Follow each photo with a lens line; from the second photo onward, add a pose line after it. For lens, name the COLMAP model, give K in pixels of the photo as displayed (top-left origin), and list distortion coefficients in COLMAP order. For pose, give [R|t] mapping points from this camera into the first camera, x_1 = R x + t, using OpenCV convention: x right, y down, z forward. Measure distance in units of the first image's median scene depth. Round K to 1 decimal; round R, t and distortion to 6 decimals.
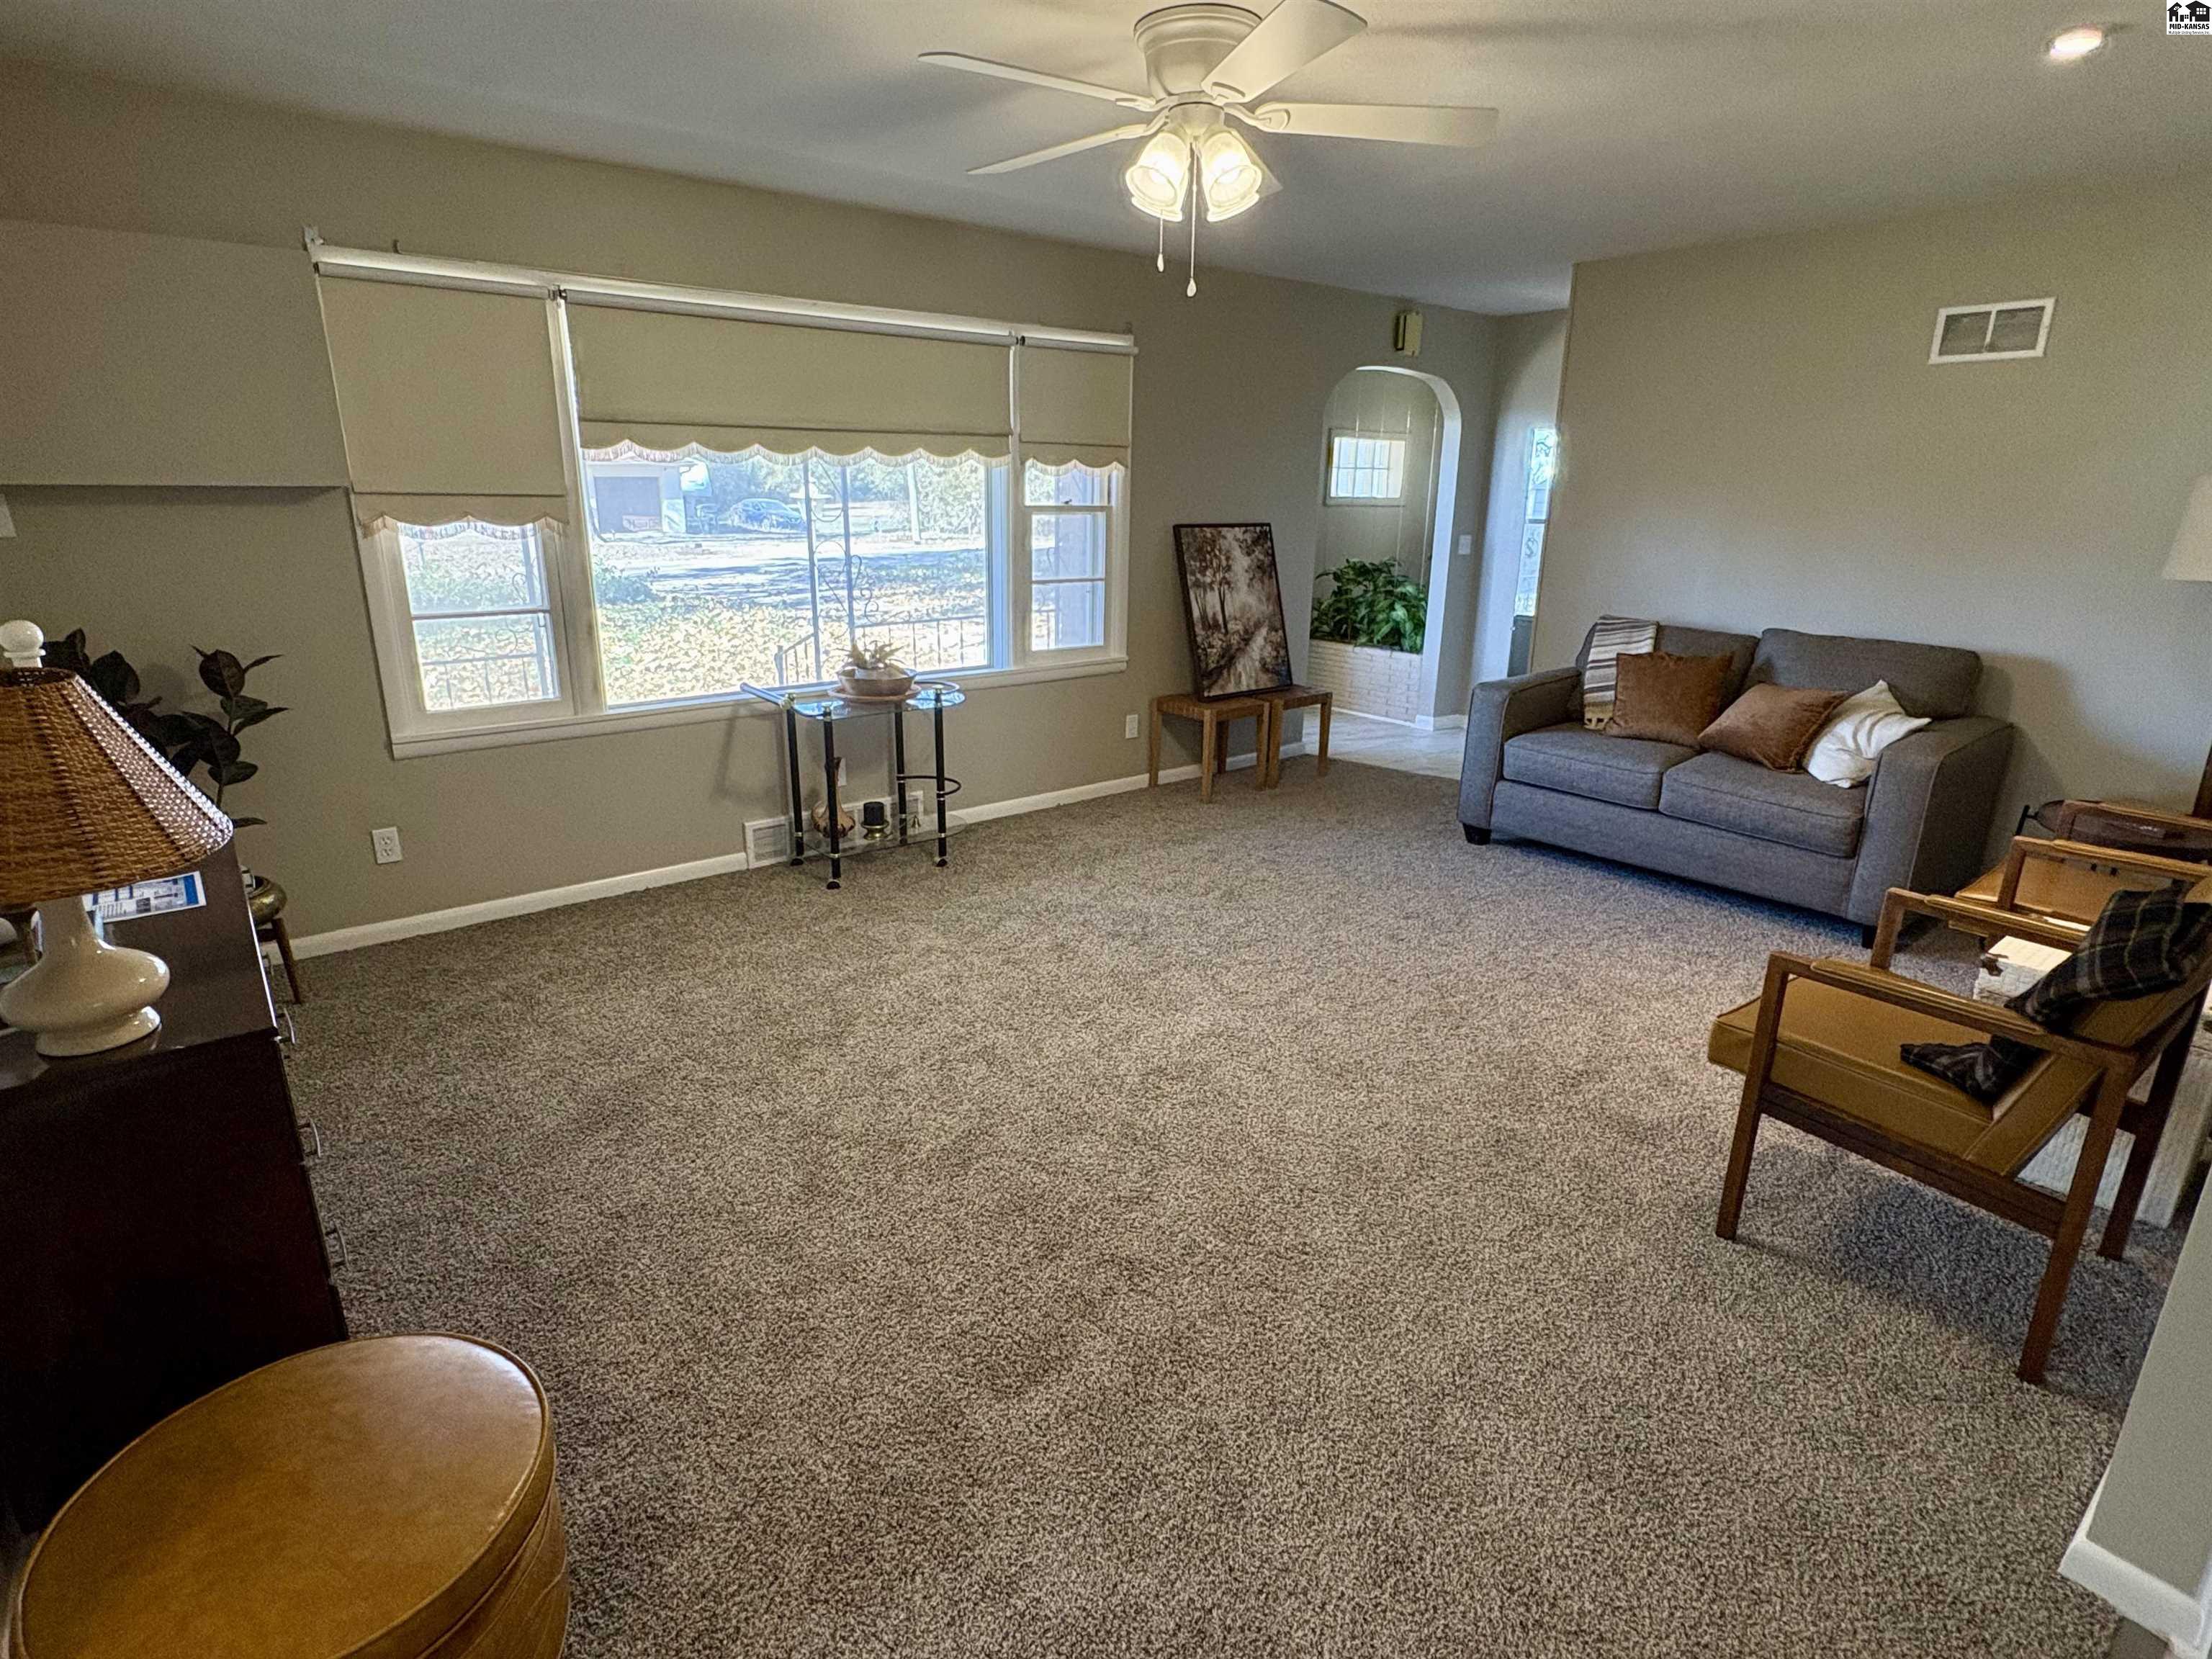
lens RADIAL K [[1139.7, 0, 1100.7], [0, 1139.7, 840.1], [0, 0, 1]] dist [-0.003453, -0.000652]
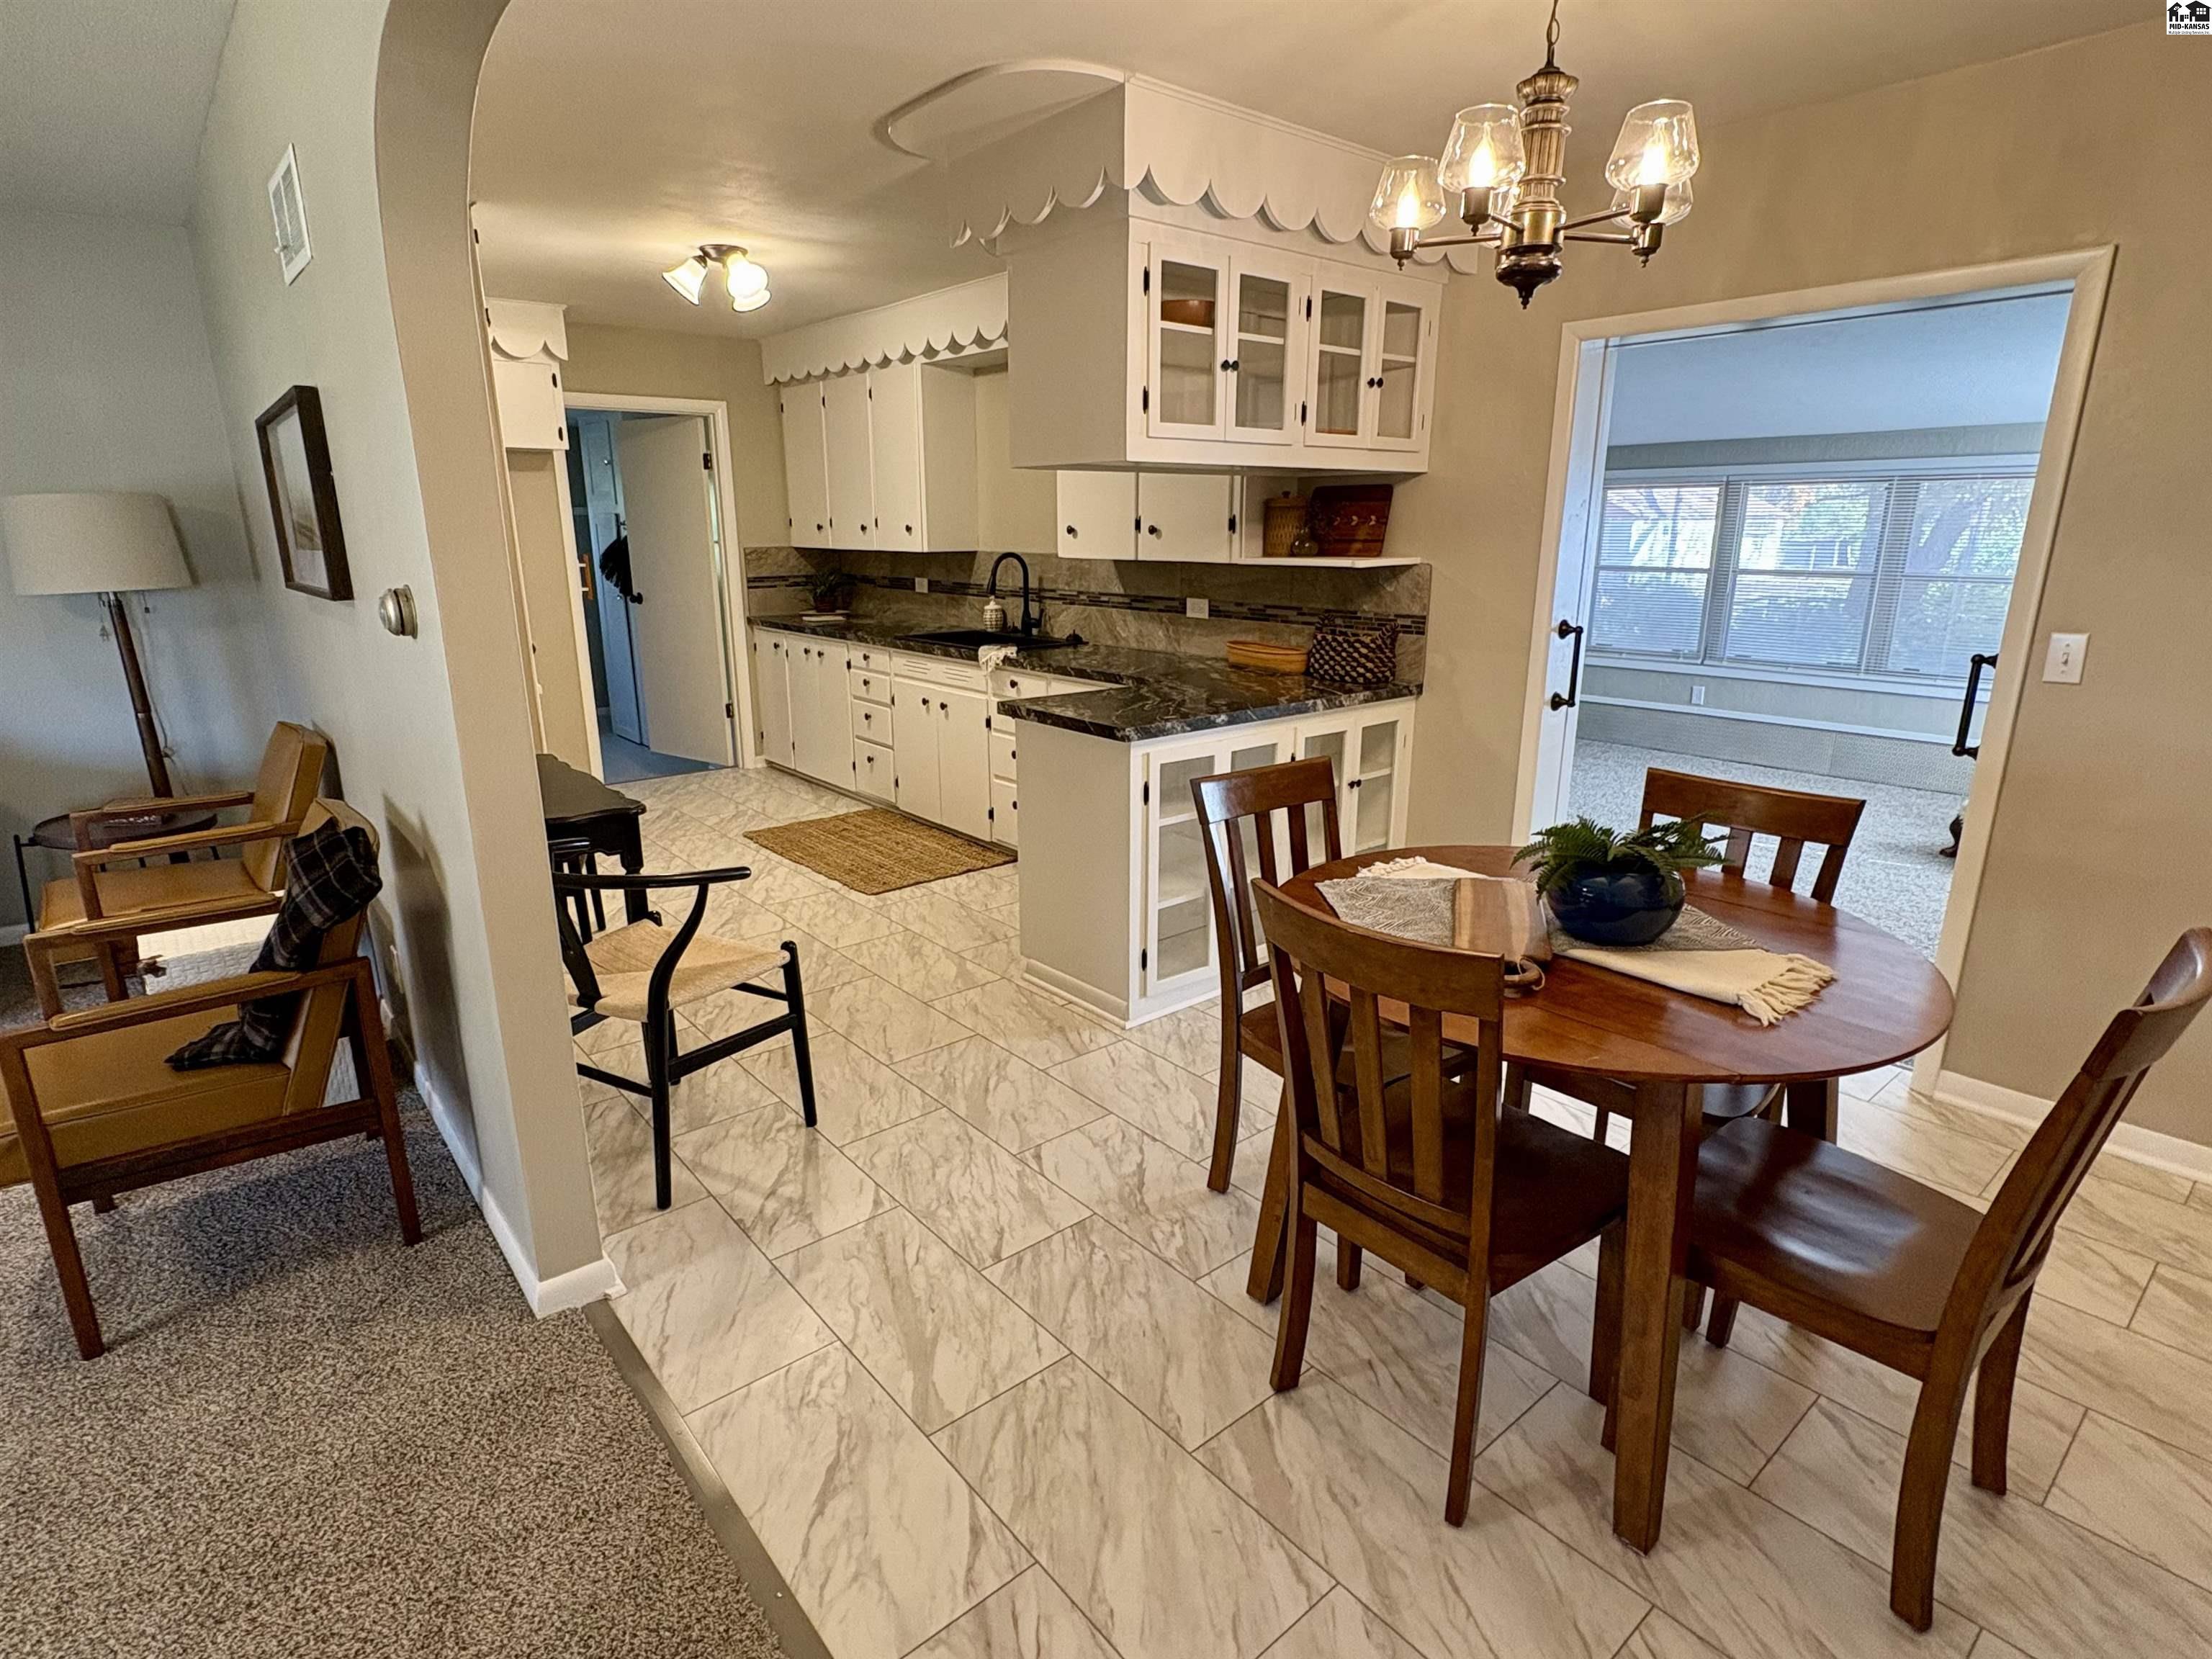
lens RADIAL K [[1139.7, 0, 1108.8], [0, 1139.7, 827.1], [0, 0, 1]] dist [-0.003453, -0.000652]
pose [[-0.026657, -0.271151, 0.962167, -0.238706], [0.301214, 0.915596, 0.266372, -0.024991], [-0.953184, 0.296919, 0.057268, 0.102188]]
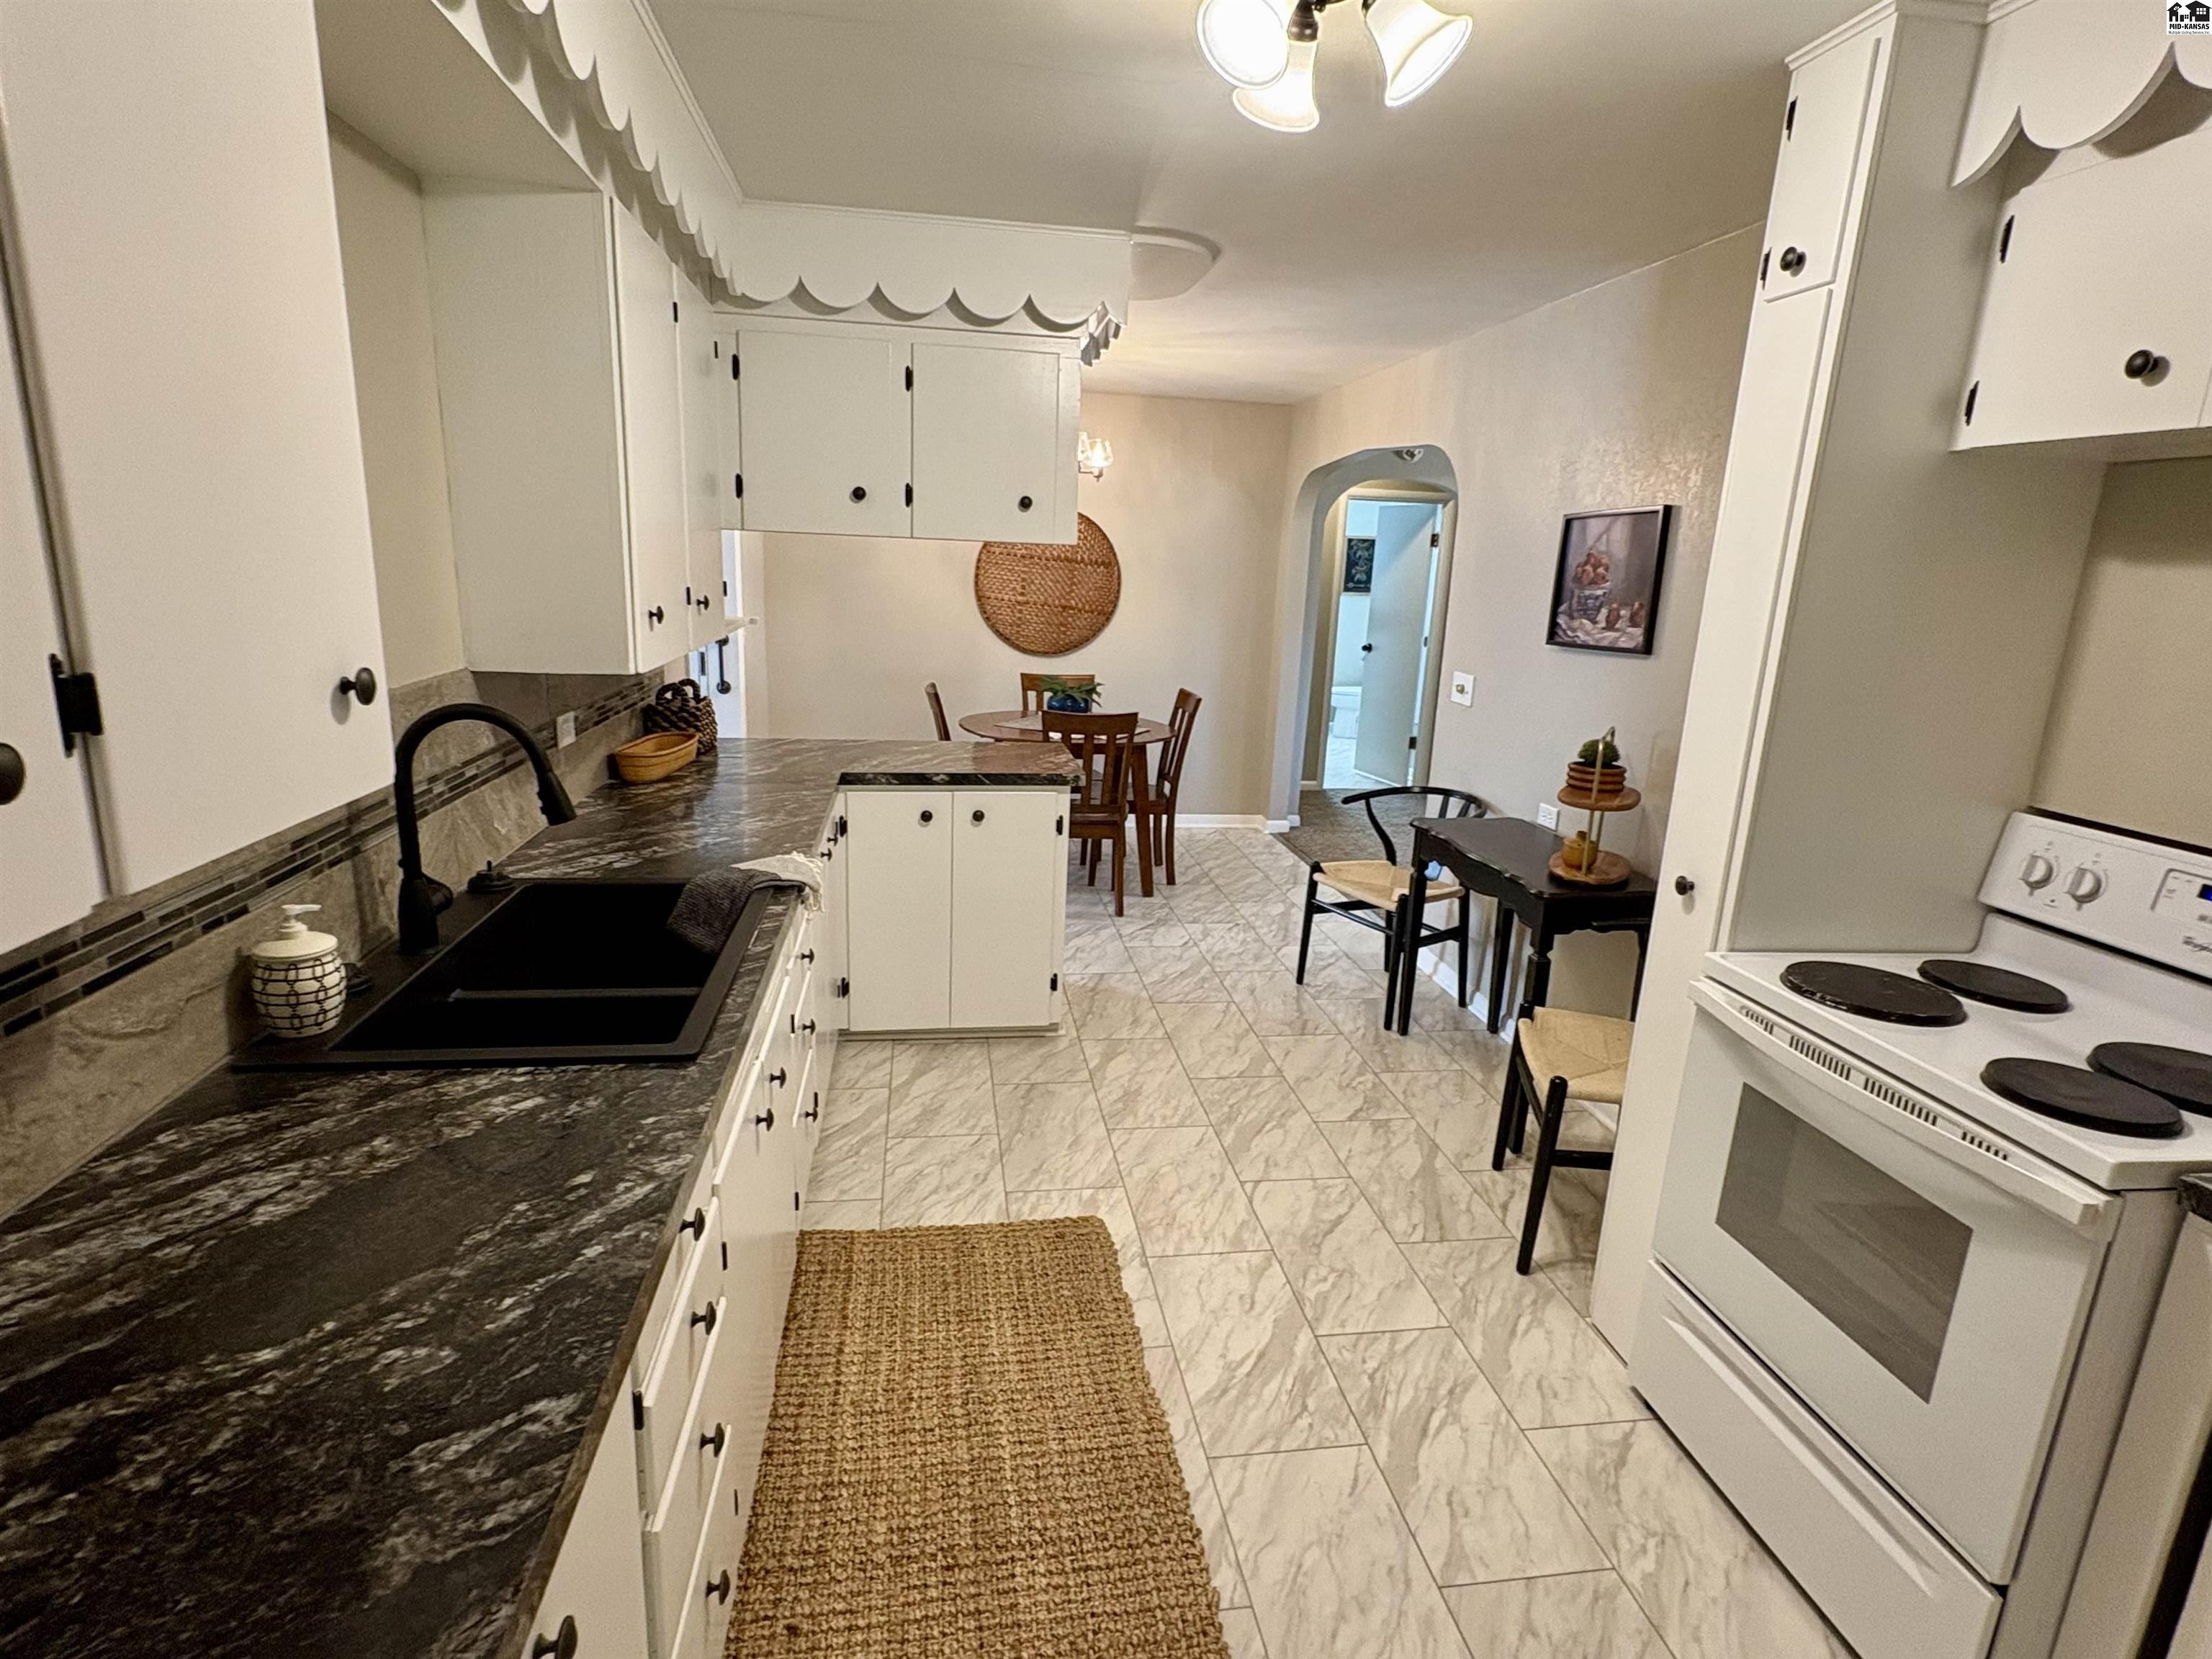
lens RADIAL K [[1139.7, 0, 1106.5], [0, 1139.7, 833.3], [0, 0, 1]] dist [-0.003453, -0.000652]
pose [[-0.499911, 0.175633, -0.848082, 3.121330], [-0.301134, 0.882876, 0.360345, -0.362586], [0.812039, 0.435527, -0.388470, 1.096995]]
